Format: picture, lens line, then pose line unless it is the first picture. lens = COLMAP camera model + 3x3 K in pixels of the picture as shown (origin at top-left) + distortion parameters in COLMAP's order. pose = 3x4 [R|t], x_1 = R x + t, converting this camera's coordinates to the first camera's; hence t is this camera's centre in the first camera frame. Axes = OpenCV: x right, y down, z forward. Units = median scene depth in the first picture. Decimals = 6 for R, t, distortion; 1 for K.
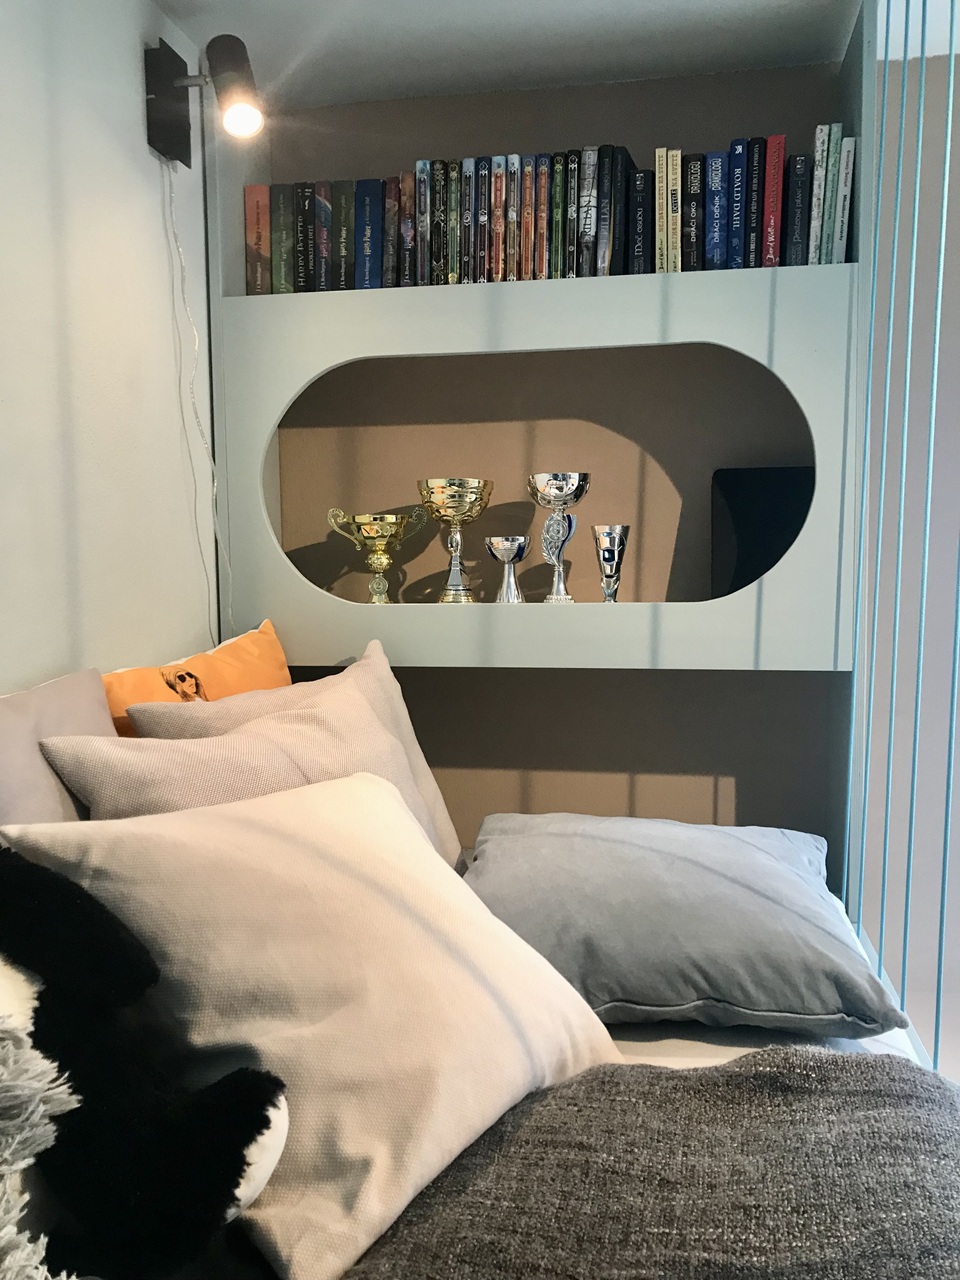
lens RADIAL K [[1027.7, 0, 477.9], [0, 1027.7, 648.6], [0, 0, 1]] dist [0.027698, -0.012173]
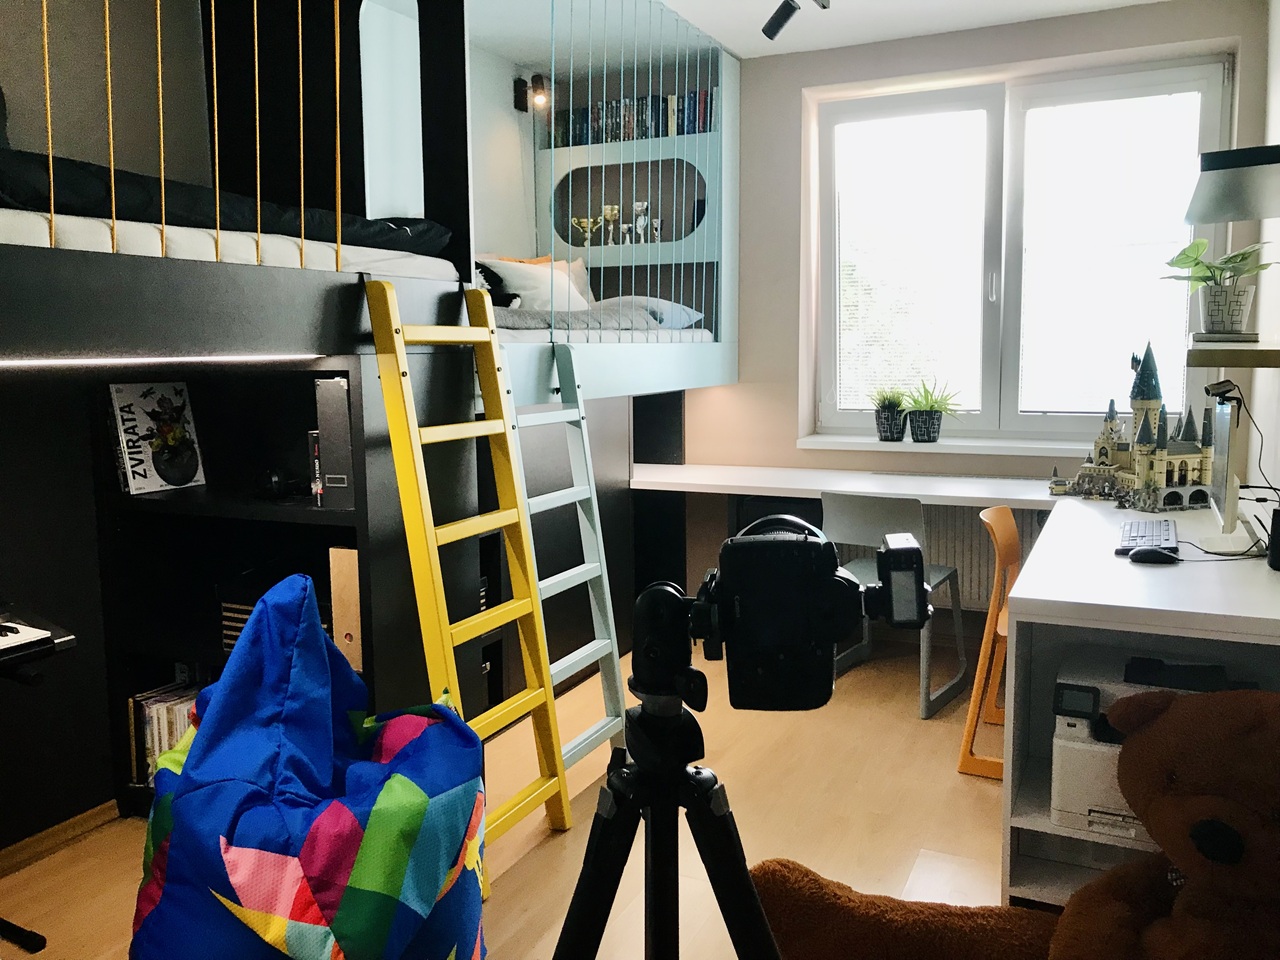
lens RADIAL K [[1027.7, 0, 642.2], [0, 1027.7, 479.1], [0, 0, 1]] dist [0.027698, -0.012173]
pose [[0.966373, 0.029146, -0.255487, 0.917968], [-0.016611, 0.998556, 0.051088, 0.511909], [0.256607, -0.045126, 0.965462, -2.065924]]
